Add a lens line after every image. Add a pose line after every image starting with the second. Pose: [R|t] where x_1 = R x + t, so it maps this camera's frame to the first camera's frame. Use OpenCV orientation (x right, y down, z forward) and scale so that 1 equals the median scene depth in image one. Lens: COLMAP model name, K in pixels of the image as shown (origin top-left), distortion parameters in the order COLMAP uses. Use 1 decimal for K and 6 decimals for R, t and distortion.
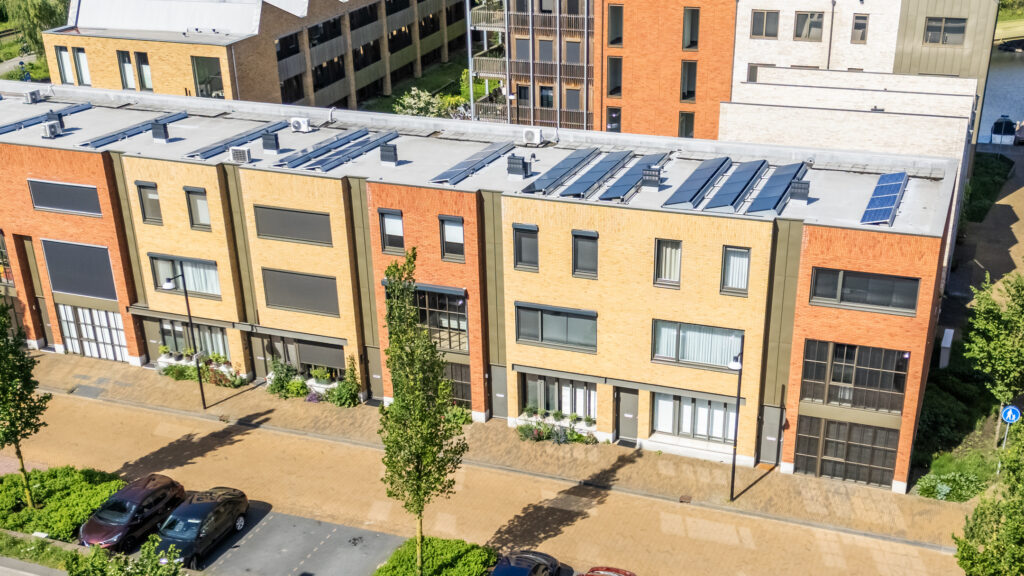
lens RADIAL K [[1166.8, 0, 555.1], [0, 1166.8, 384.2], [0, 0, 1]] dist [0.167303, -0.413179]
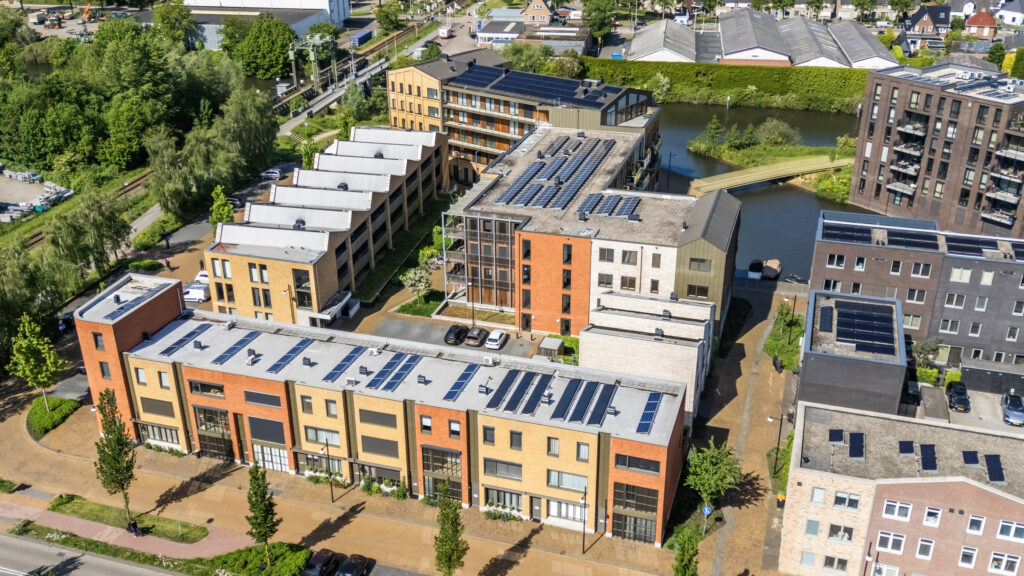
lens RADIAL K [[957.1, 0, 512.0], [0, 957.1, 288.0], [0, 0, 1]] dist [0.089155, -0.008120]
pose [[0.999290, -0.013664, 0.035116, -0.037944], [0.014512, 0.999606, -0.024010, -0.325618], [-0.034774, 0.024503, 0.999095, -0.750233]]
